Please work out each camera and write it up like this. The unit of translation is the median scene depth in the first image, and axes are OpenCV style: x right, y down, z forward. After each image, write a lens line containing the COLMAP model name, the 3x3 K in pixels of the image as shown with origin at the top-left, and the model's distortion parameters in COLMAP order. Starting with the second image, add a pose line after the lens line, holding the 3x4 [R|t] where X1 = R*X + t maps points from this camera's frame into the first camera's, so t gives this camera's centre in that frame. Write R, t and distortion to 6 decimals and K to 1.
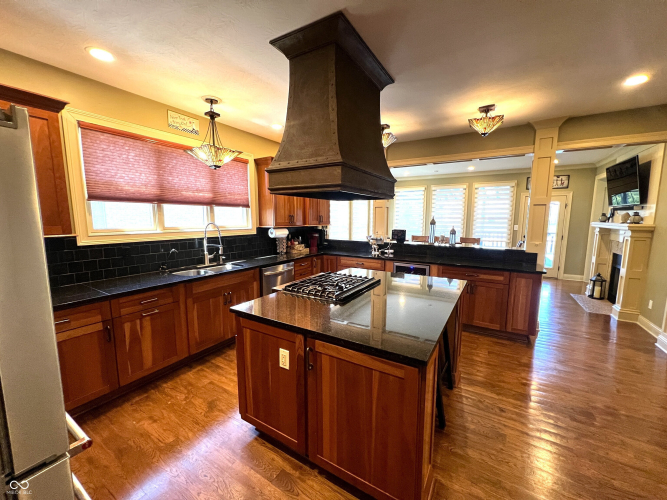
lens RADIAL K [[266.9, 0, 333.5], [0, 266.9, 250.0], [0, 0, 1]] dist [-0.000183, -0.000121]
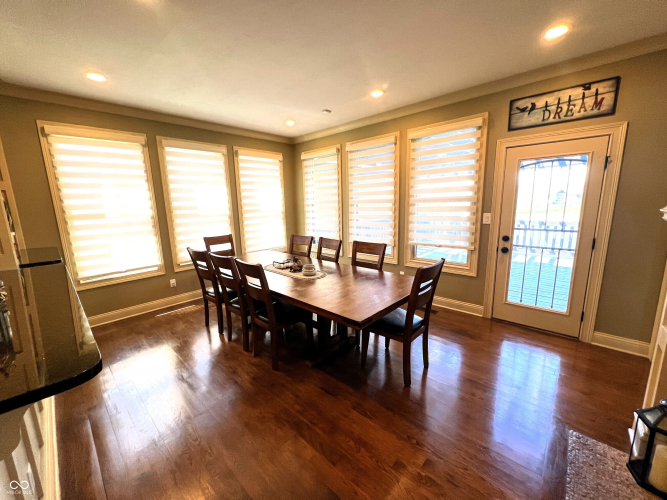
lens RADIAL K [[266.9, 0, 333.5], [0, 266.9, 250.0], [0, 0, 1]] dist [-0.000183, -0.000121]
pose [[0.980013, 0.006795, -0.198816, 1.224833], [0.004827, 0.998310, 0.057913, -0.136464], [0.198873, -0.057715, 0.978324, 1.168698]]
